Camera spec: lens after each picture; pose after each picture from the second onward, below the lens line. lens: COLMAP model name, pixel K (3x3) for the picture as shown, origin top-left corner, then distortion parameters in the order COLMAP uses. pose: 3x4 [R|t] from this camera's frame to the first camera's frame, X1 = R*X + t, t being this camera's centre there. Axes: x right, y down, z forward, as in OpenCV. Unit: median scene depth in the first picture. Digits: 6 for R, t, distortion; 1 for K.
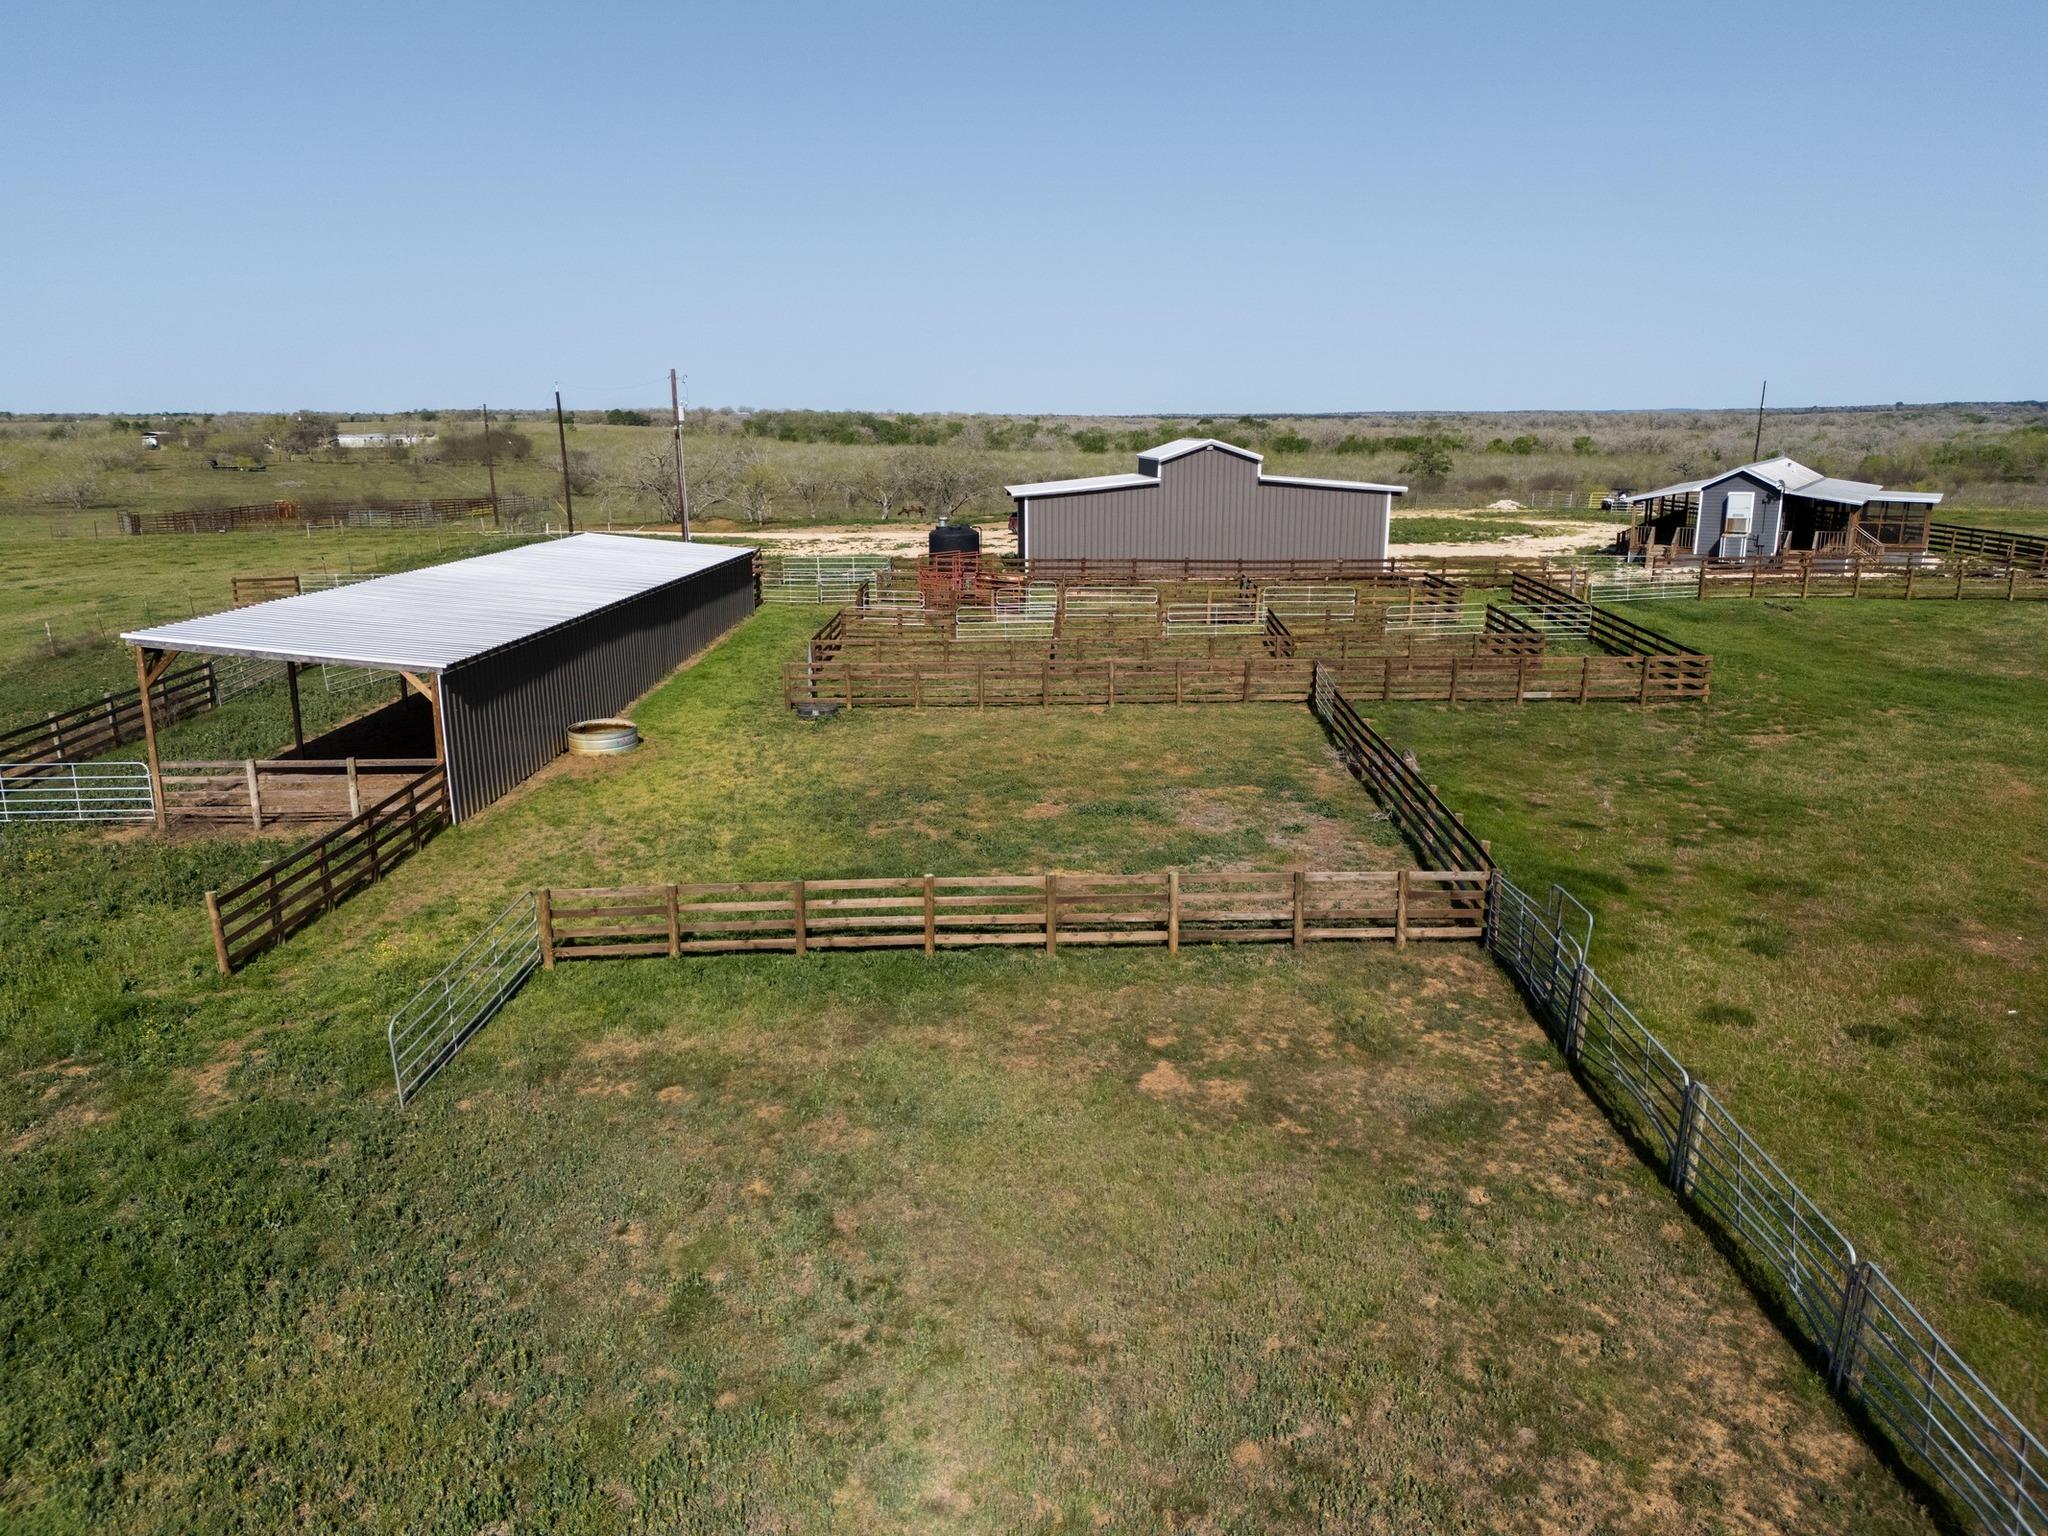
lens RADIAL K [[1465.9, 0, 1024.0], [0, 1465.9, 768.0], [0, 0, 1]] dist [0.086609, -0.118030]
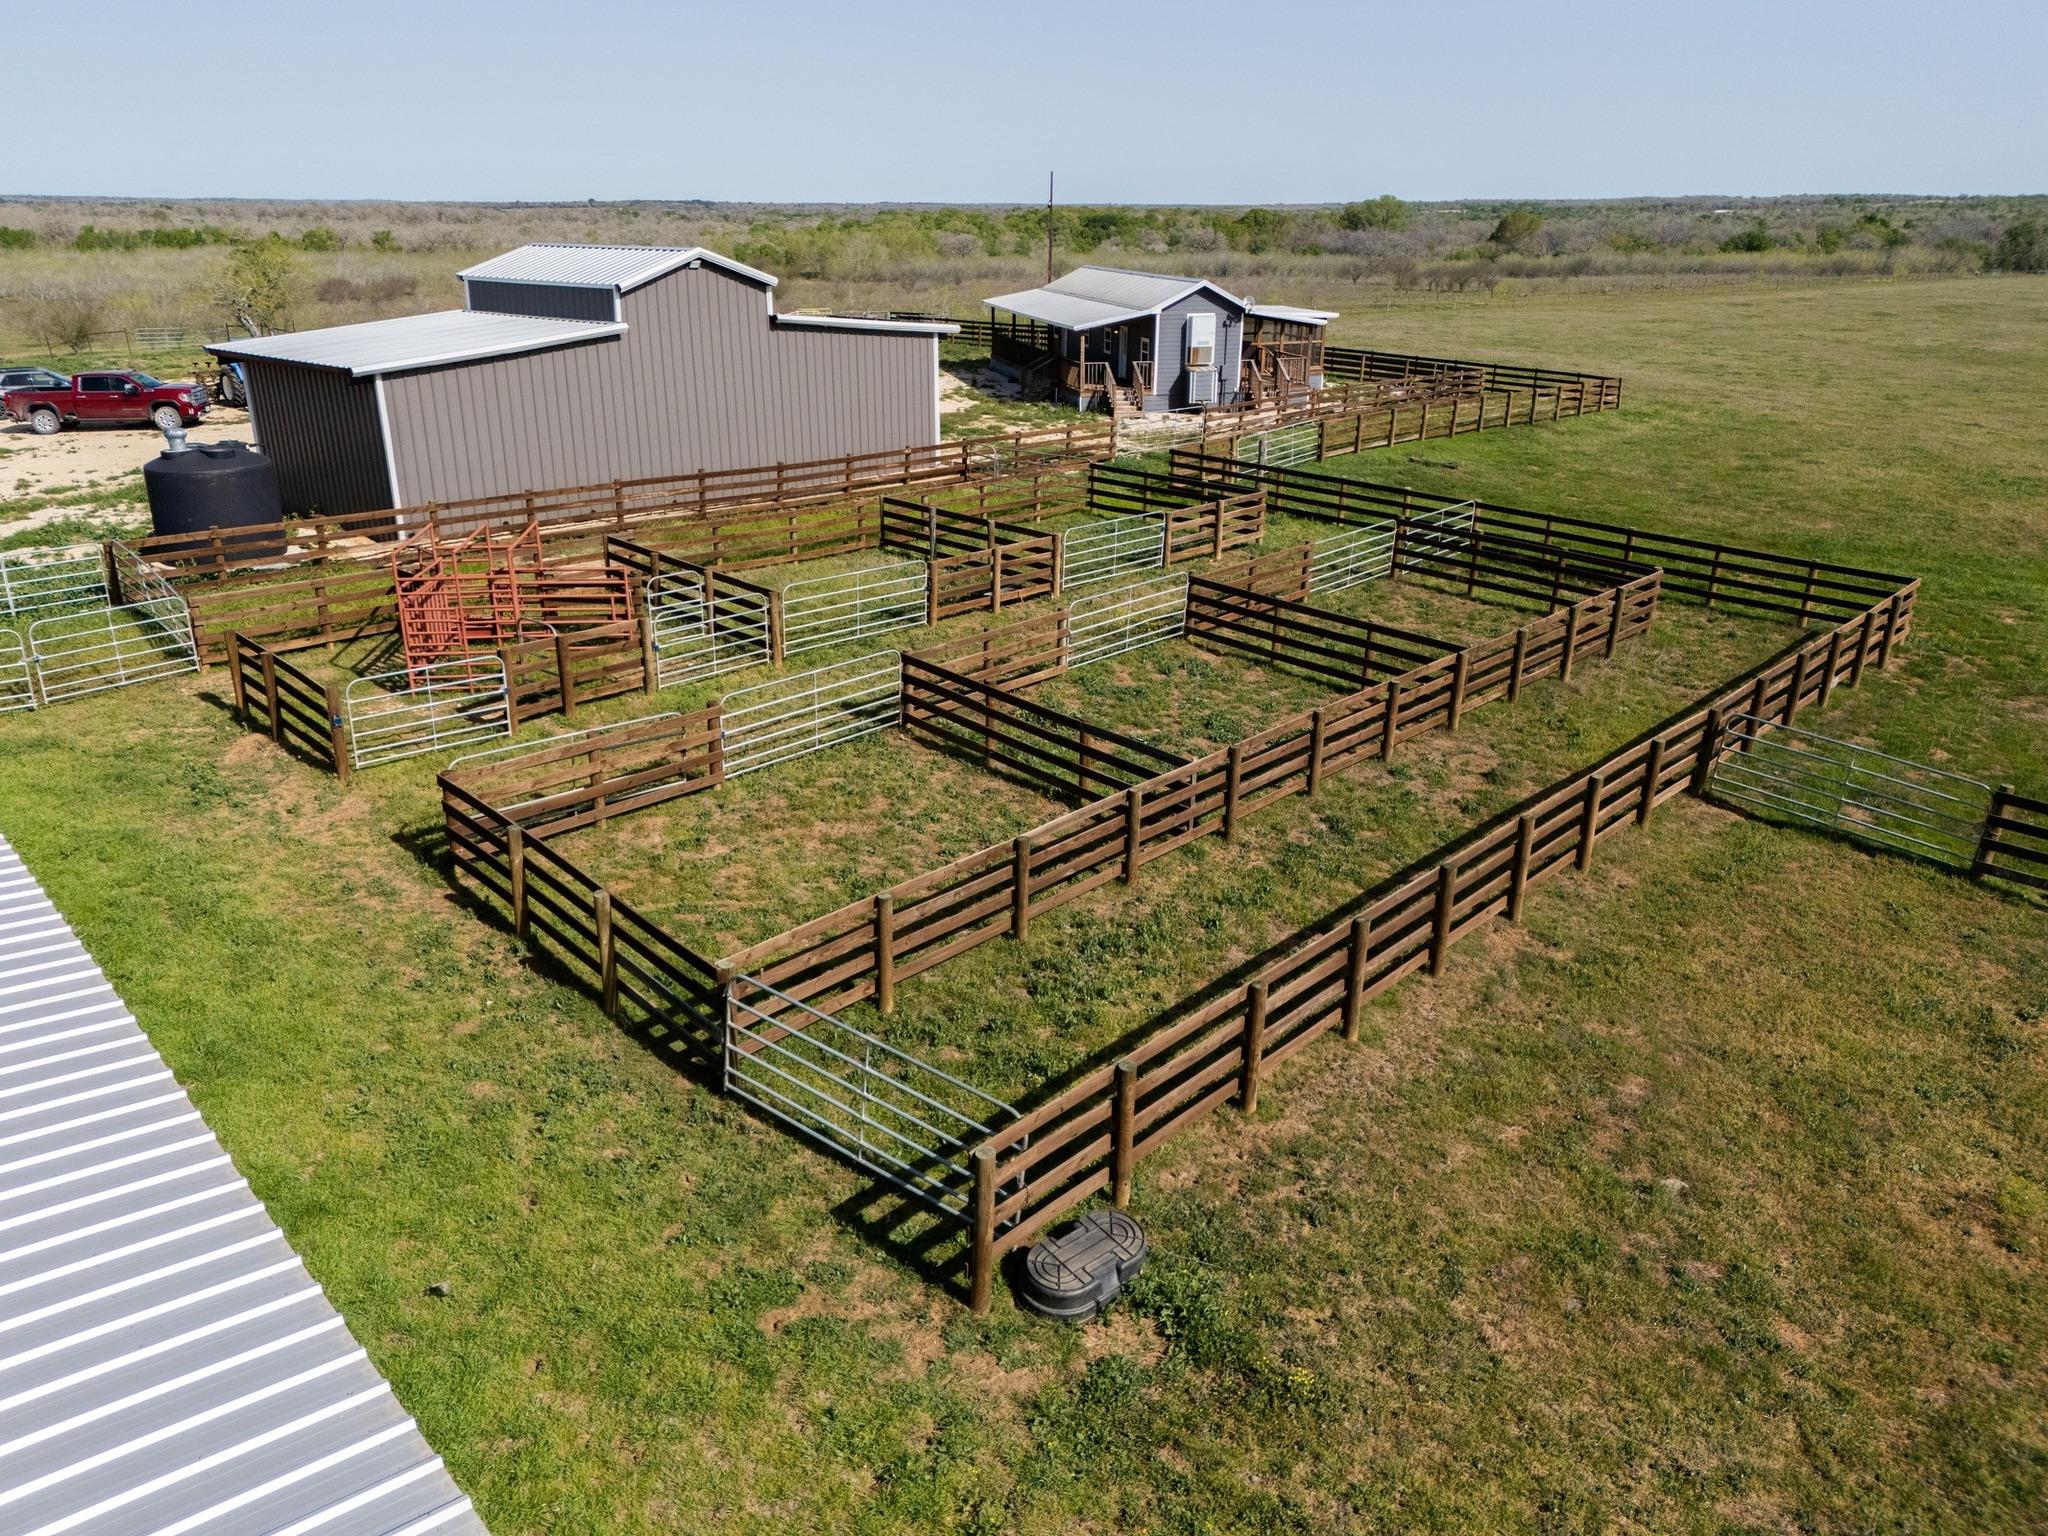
lens RADIAL K [[1503.8, 0, 1005.2], [0, 1503.8, 778.5], [0, 0, 1]] dist [0.040419, -0.028711]
pose [[0.733479, -0.232555, 0.638692, -0.189693], [0.149698, 0.971847, 0.181947, -0.114065], [-0.663023, -0.037843, 0.747642, 0.486915]]
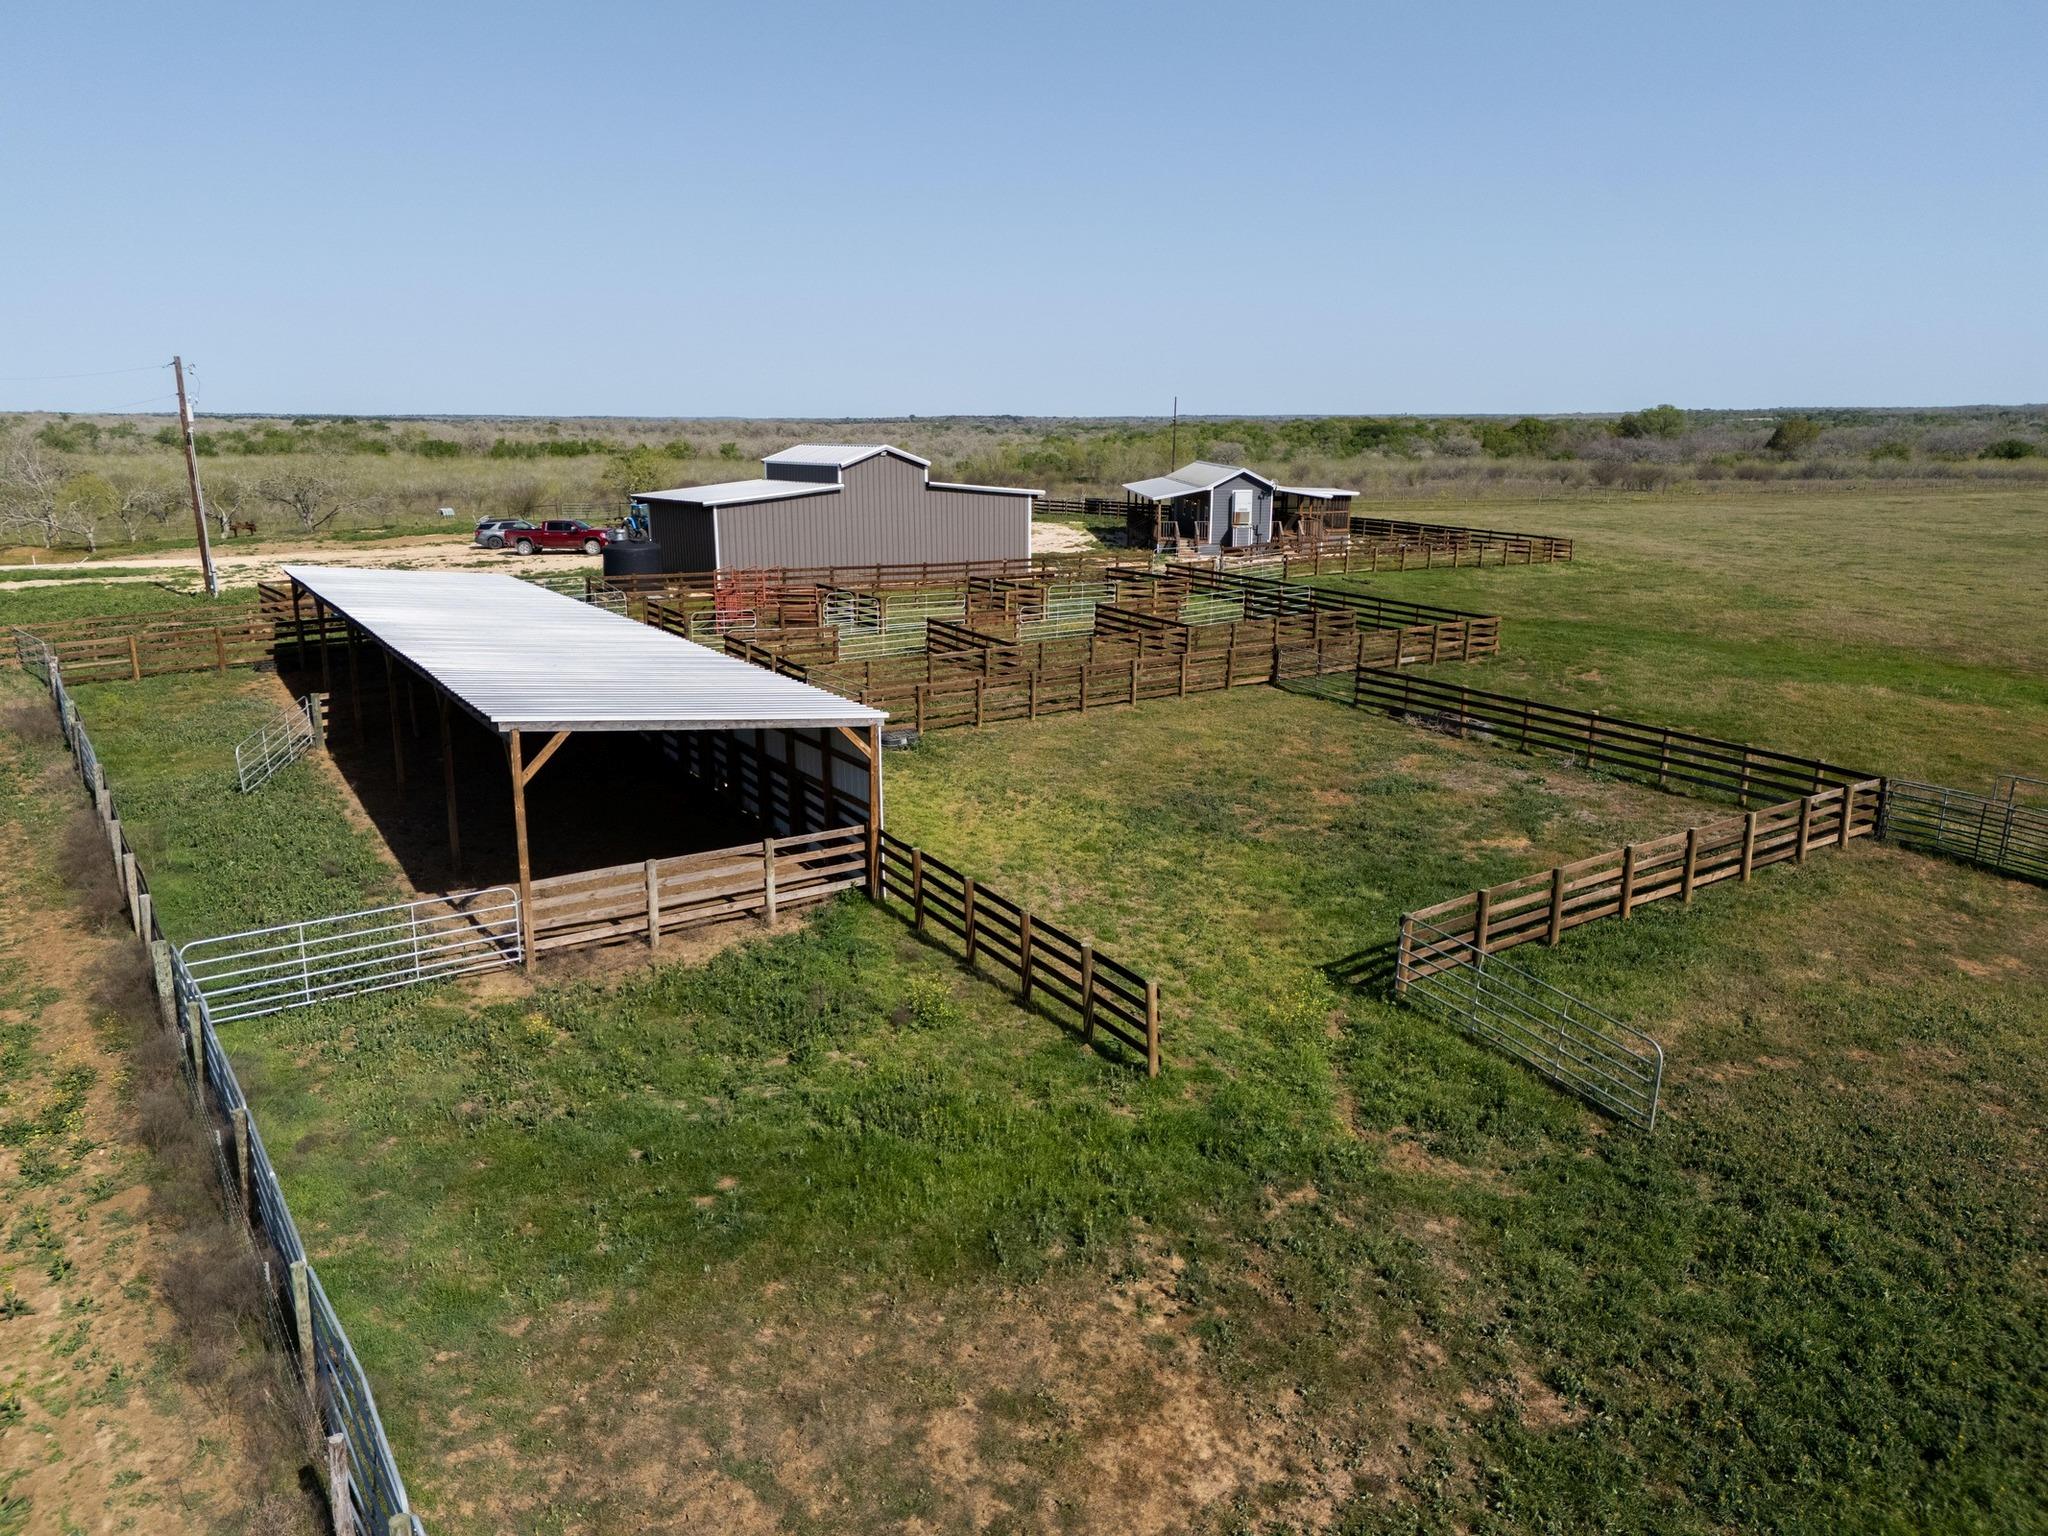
lens RADIAL K [[1465.9, 0, 1024.0], [0, 1465.9, 768.0], [0, 0, 1]] dist [0.086609, -0.118030]
pose [[0.841043, -0.119370, 0.527634, -0.342424], [0.120950, 0.992153, 0.031670, -0.024415], [-0.527274, 0.037182, 0.848881, 0.103626]]
